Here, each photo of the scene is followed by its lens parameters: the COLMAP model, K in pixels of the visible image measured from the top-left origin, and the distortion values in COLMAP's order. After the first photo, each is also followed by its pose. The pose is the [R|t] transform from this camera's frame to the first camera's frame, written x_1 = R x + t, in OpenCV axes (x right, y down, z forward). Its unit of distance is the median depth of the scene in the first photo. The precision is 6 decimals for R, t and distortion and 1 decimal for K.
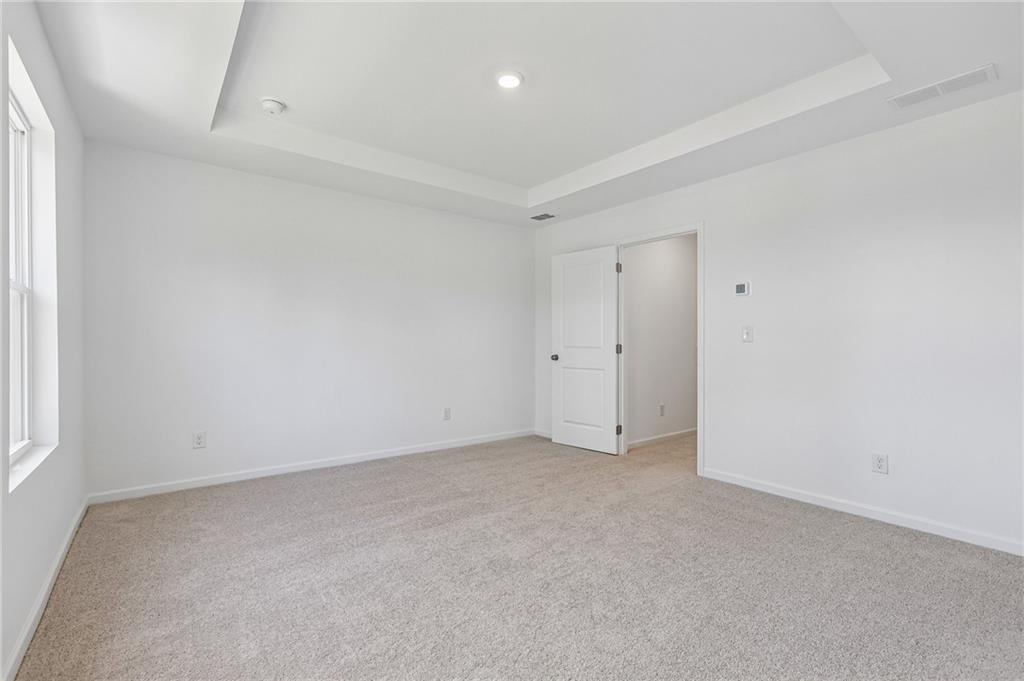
lens RADIAL K [[458.0, 0, 508.6], [0, 458.0, 342.9], [0, 0, 1]] dist [0.001547, 0.000366]
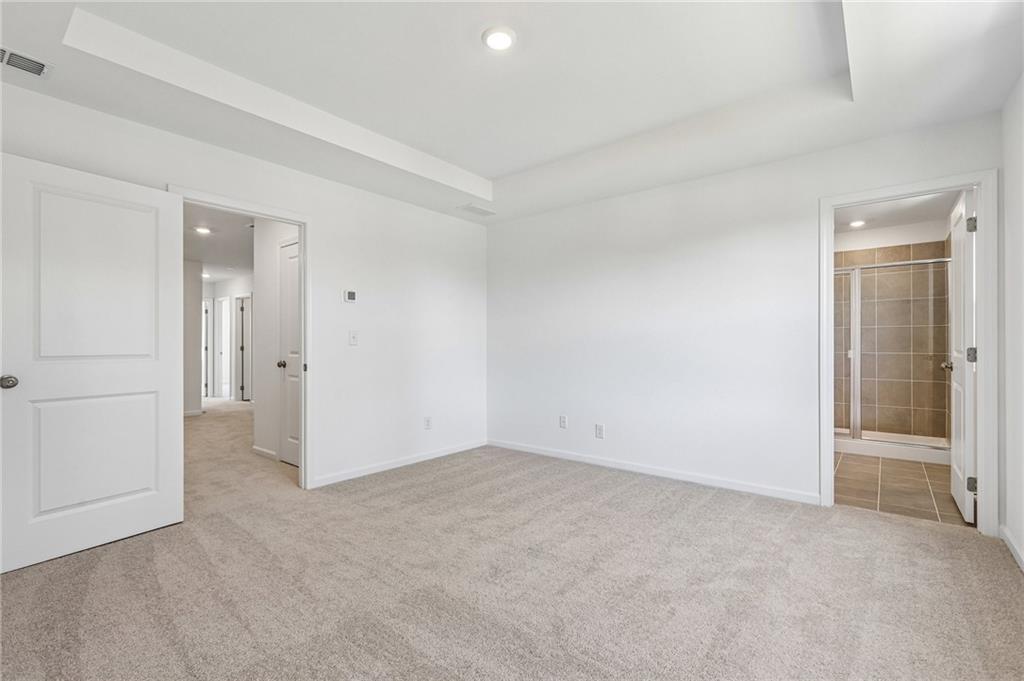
lens RADIAL K [[458.0, 0, 508.6], [0, 458.0, 342.9], [0, 0, 1]] dist [0.001547, 0.000366]
pose [[-0.219337, 0.001829, 0.975647, -0.626644], [0.005080, 0.999987, -0.000732, -0.004464], [-0.975636, 0.004796, -0.219343, 0.875913]]
